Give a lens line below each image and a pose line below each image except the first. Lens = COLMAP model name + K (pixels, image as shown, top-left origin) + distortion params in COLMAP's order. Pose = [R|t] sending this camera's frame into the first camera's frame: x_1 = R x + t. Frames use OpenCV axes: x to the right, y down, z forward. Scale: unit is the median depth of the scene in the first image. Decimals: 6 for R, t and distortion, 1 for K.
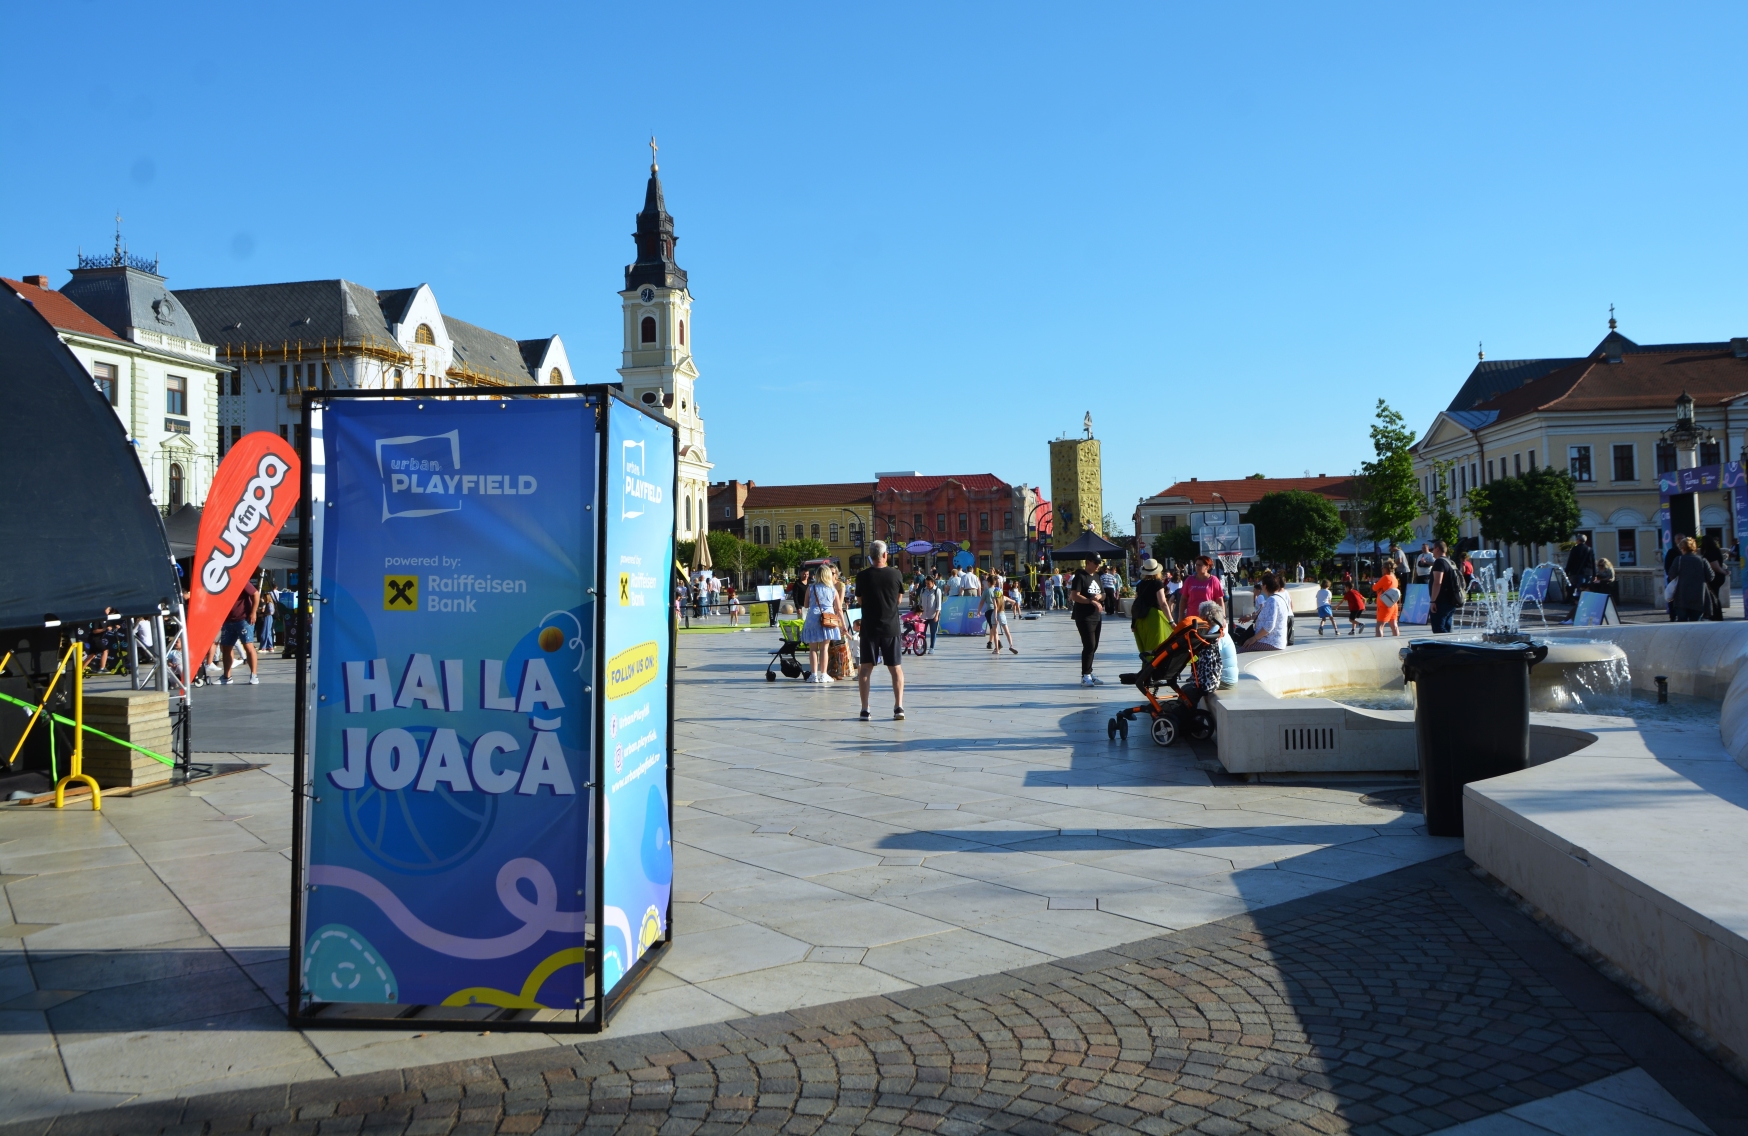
lens RADIAL K [[1325.7, 0, 927.0], [0, 1325.7, 508.2], [0, 0, 1]] dist [-0.072388, -0.020545]
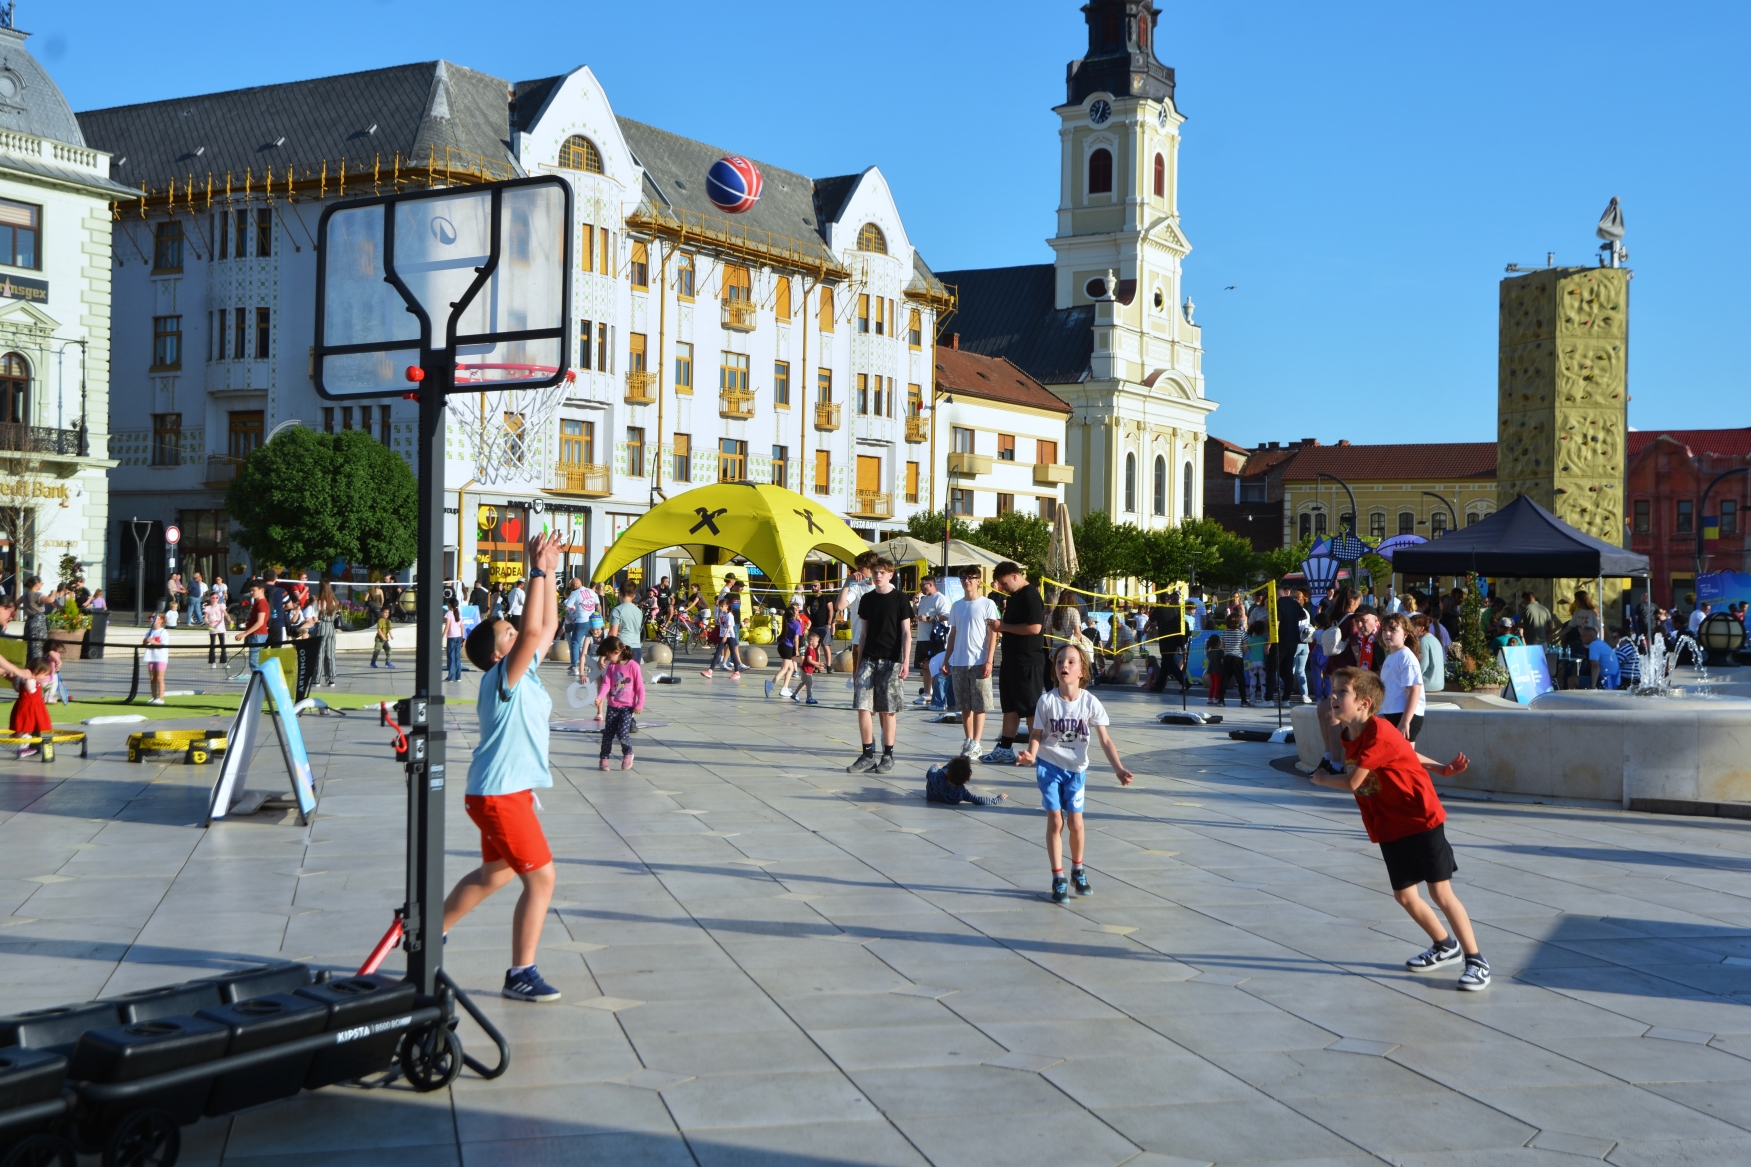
lens RADIAL K [[1994.9, 0, 905.6], [0, 1994.9, 542.5], [0, 0, 1]] dist [0.033352, 0.000000]
pose [[0.919504, 0.035801, -0.391448, 0.063184], [-0.026281, 0.999215, 0.029654, 0.005868], [0.392202, -0.016979, 0.919722, 0.145968]]
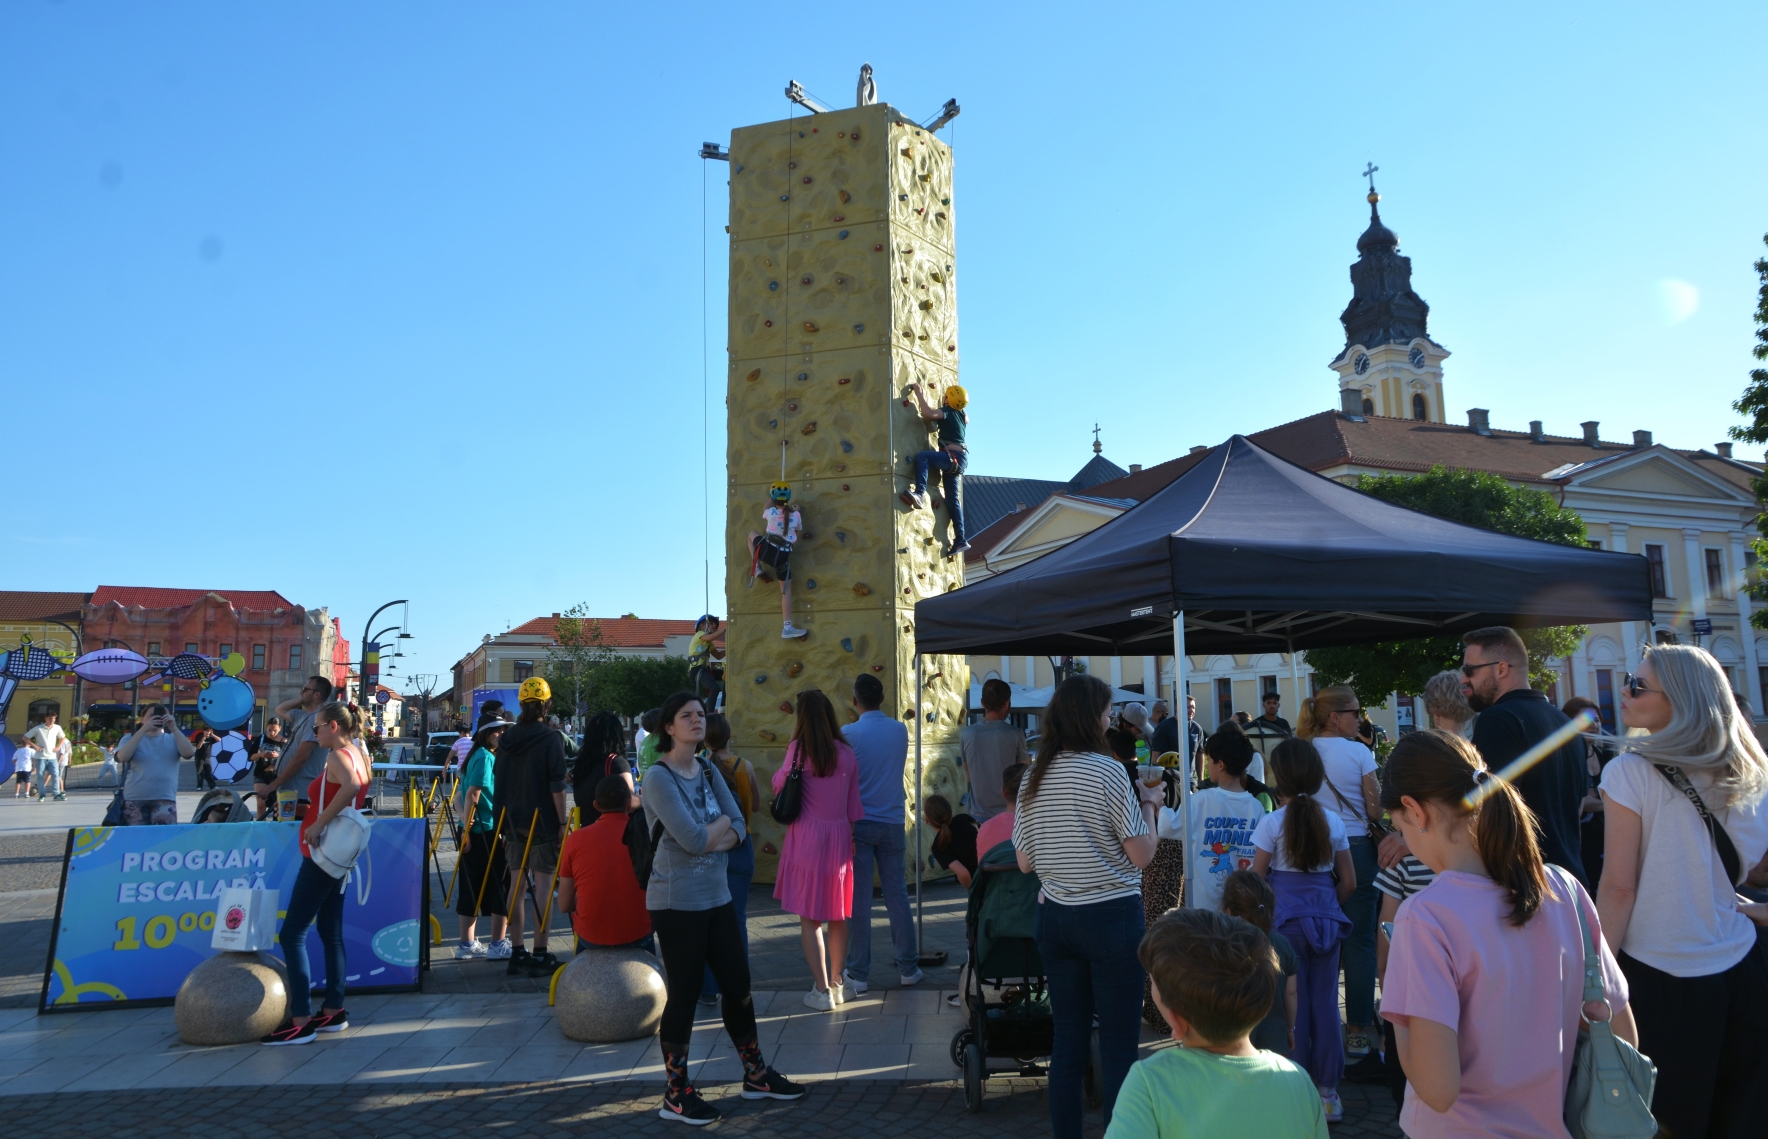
lens RADIAL K [[1245.7, 0, 869.2], [0, 1245.7, 517.4], [0, 0, 1]] dist [-0.066441, 0.015751]
pose [[0.872340, 0.093060, 0.479960, 0.007934], [-0.031891, 0.990458, -0.134078, 0.015394], [-0.487858, 0.101655, 0.866984, 0.312092]]
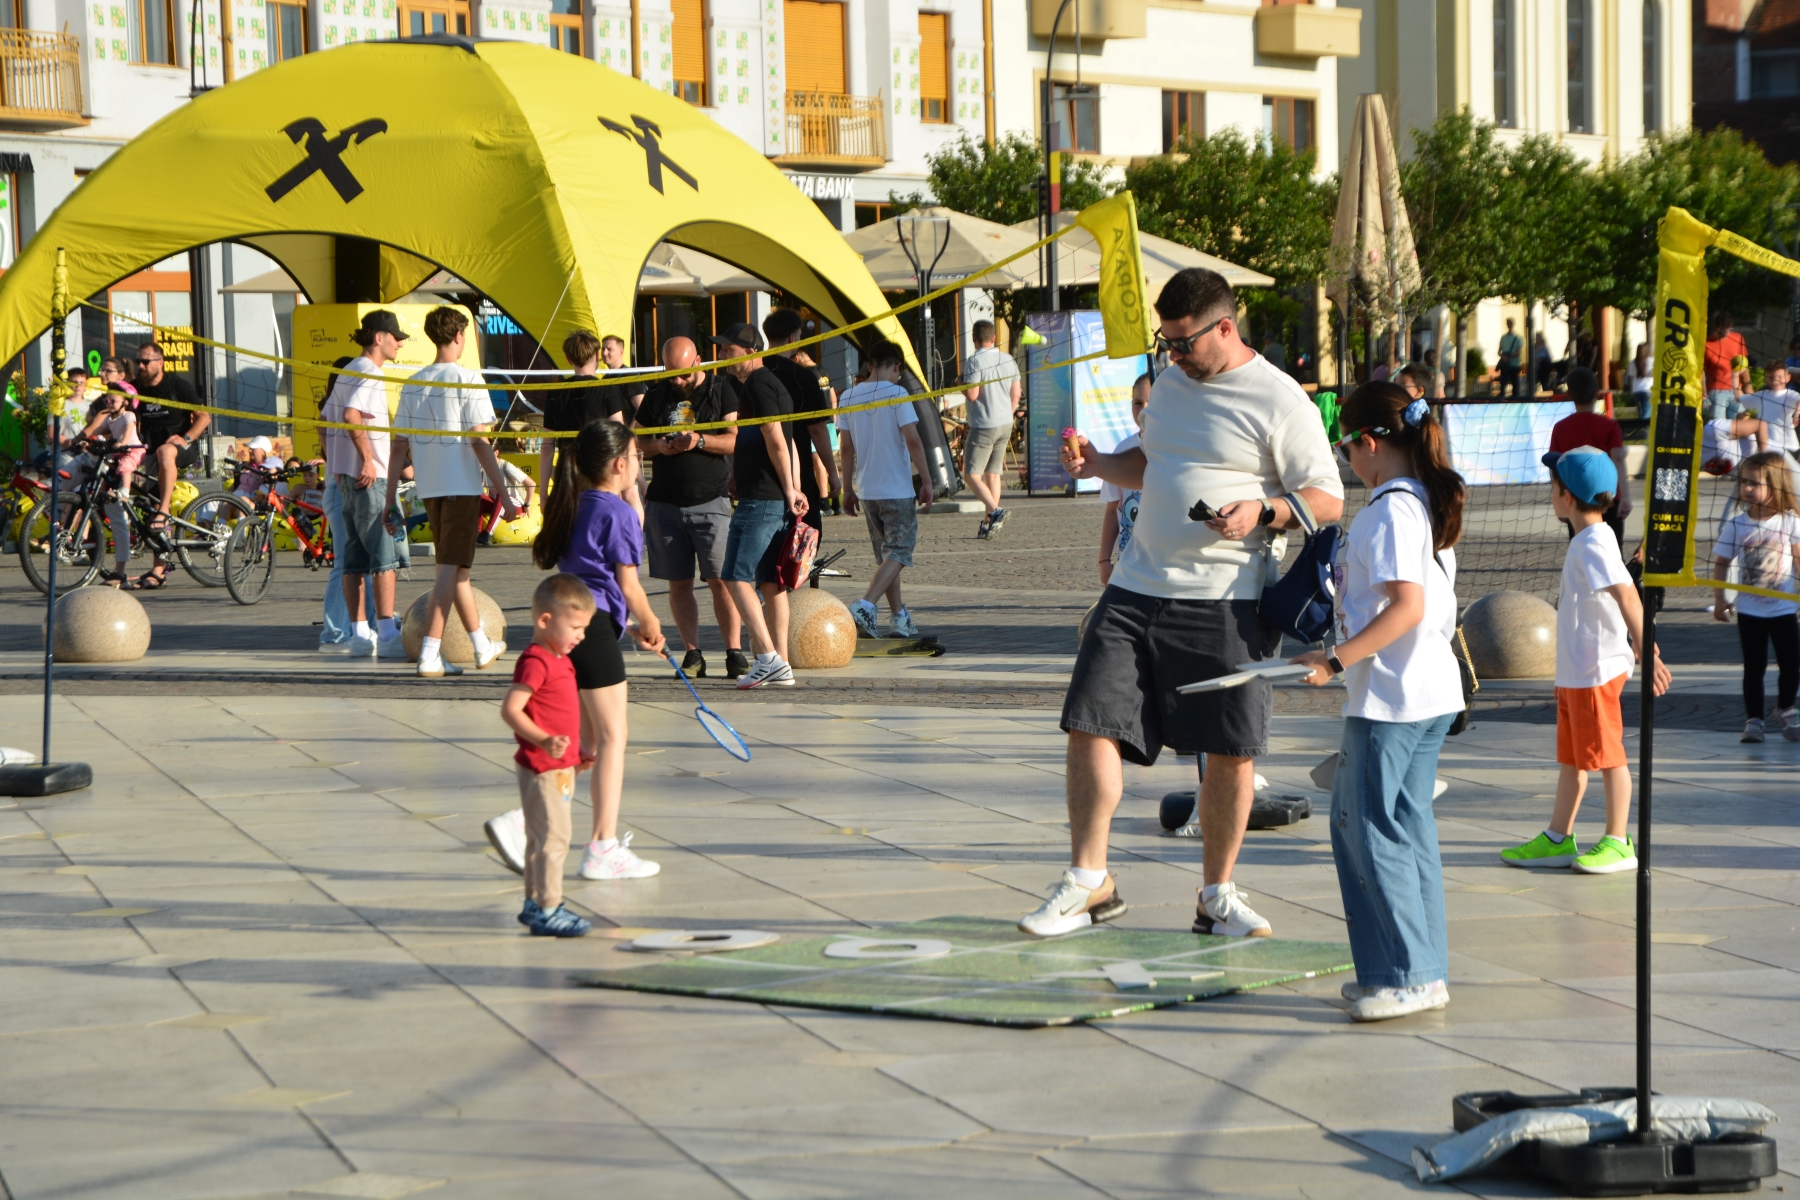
lens RADIAL K [[4602.2, 0, 913.5], [0, 4602.2, 593.8], [0, 0, 1]] dist [0.388322, 0.000000]
pose [[0.921441, 0.025779, -0.387662, 0.022615], [0.015622, 0.994531, 0.103268, 0.011367], [0.388204, -0.101211, 0.915999, 0.232626]]
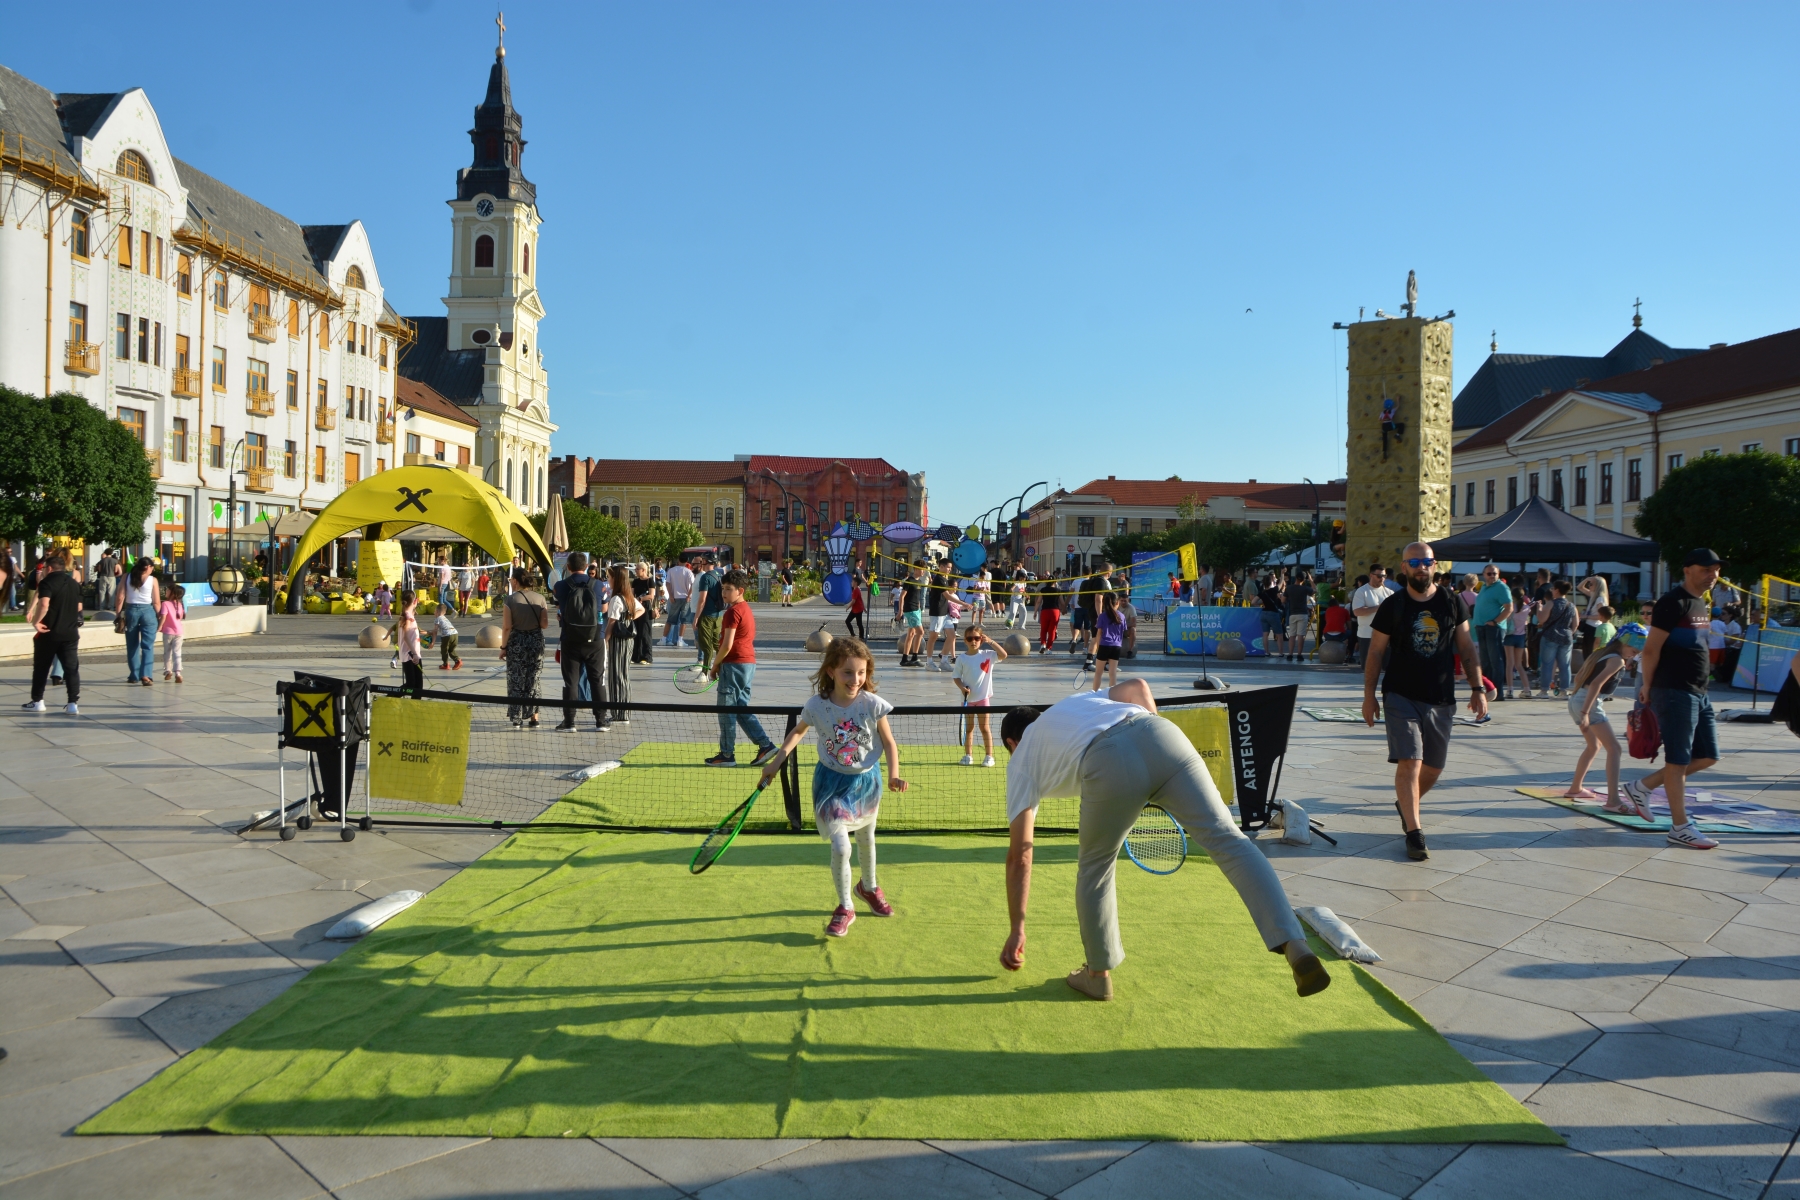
lens RADIAL K [[1253.0, 0, 925.2], [0, 1253.0, 578.3], [0, 0, 1]] dist [-0.105786, 0.068477]
pose [[0.988003, 0.043193, 0.148274, -0.049060], [-0.051053, 0.997463, 0.049620, 0.011807], [-0.145755, -0.056594, 0.987701, 0.213792]]
